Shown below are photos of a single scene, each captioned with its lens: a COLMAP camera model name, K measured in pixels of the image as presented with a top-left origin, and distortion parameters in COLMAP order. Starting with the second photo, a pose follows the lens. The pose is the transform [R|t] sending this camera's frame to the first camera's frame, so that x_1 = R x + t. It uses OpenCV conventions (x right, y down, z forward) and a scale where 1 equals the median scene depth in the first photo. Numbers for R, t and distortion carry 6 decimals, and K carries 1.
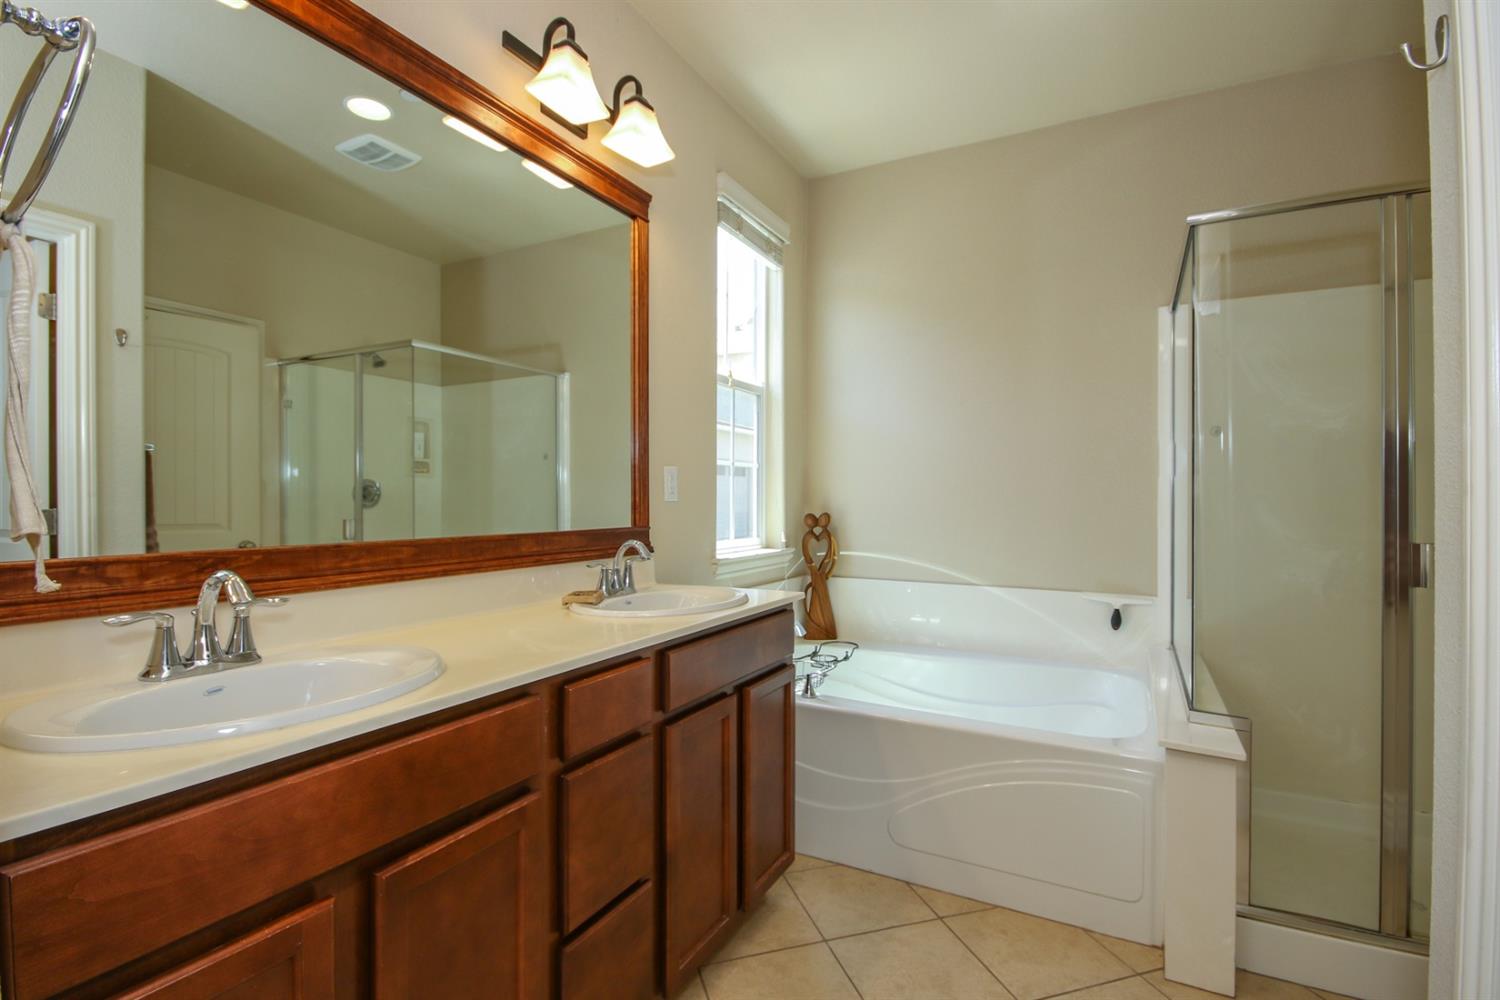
lens RADIAL K [[706.3, 0, 755.3], [0, 706.3, 507.3], [0, 0, 1]] dist [0.000884, -0.000355]
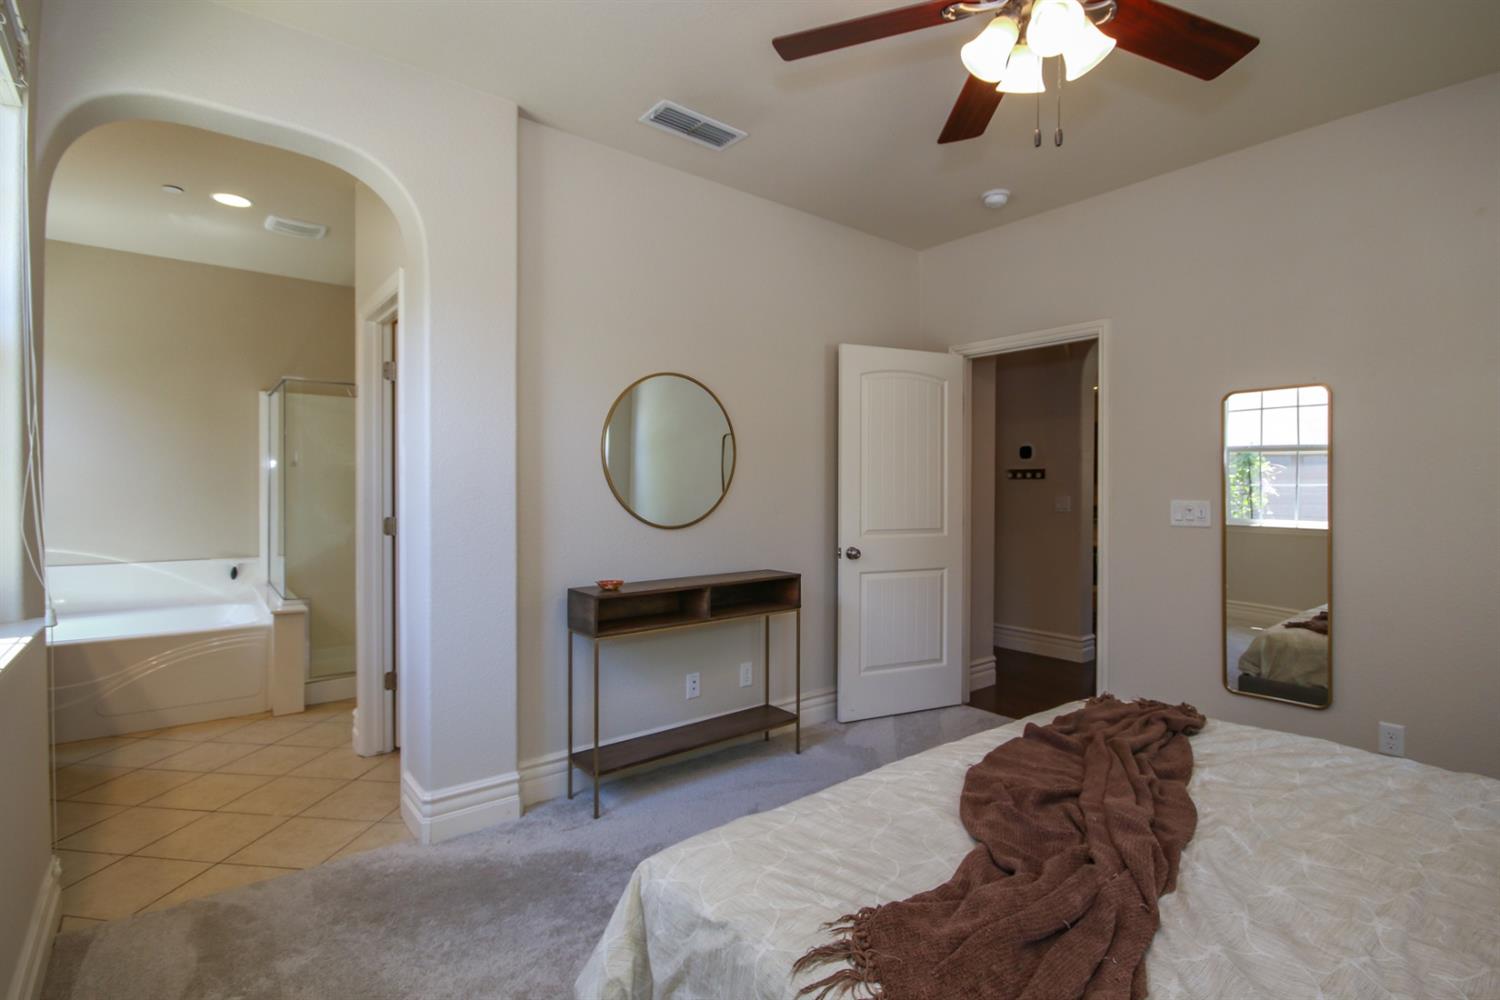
lens RADIAL K [[707.1, 0, 750.0], [0, 707.1, 500.0], [0, 0, 1]] dist [-0.007782, -0.000615]
pose [[0.398024, -0.004359, 0.917365, -0.457517], [0.003094, 0.999989, 0.003409, -0.014122], [-0.917370, 0.001482, 0.398033, -0.674784]]
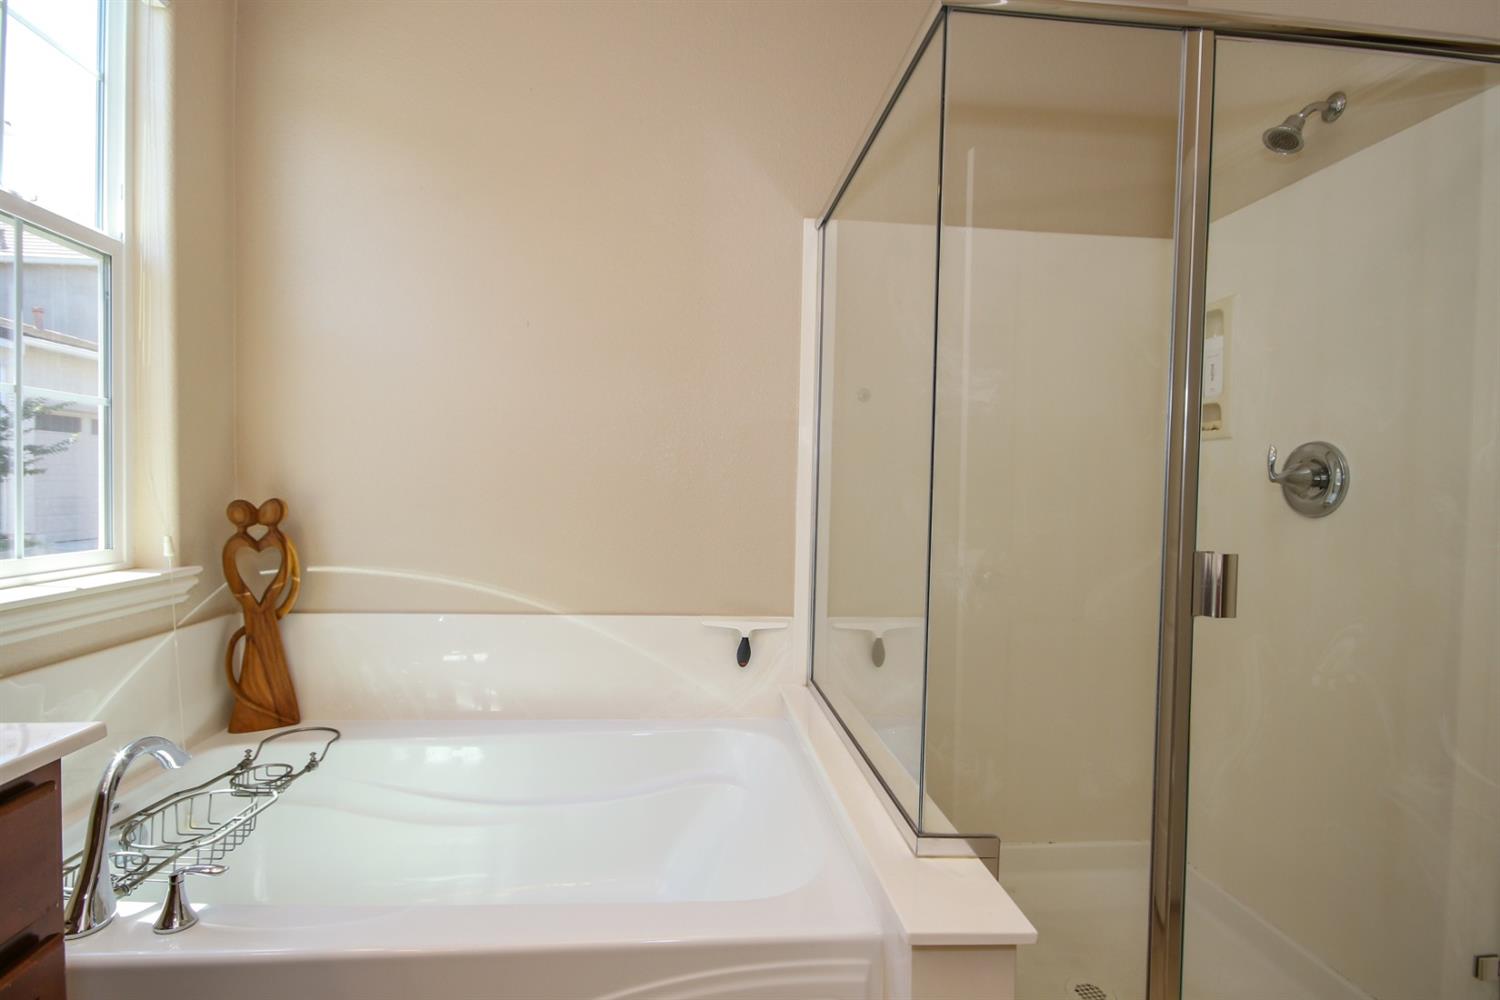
lens RADIAL K [[760.3, 0, 772.0], [0, 760.3, 496.7], [0, 0, 1]] dist [0.000896, 0.000300]
pose [[0.819767, 0.006705, 0.572658, 0.080260], [-0.013694, 0.999875, 0.007895, -0.003841], [-0.572533, -0.014314, 0.819757, 0.307121]]
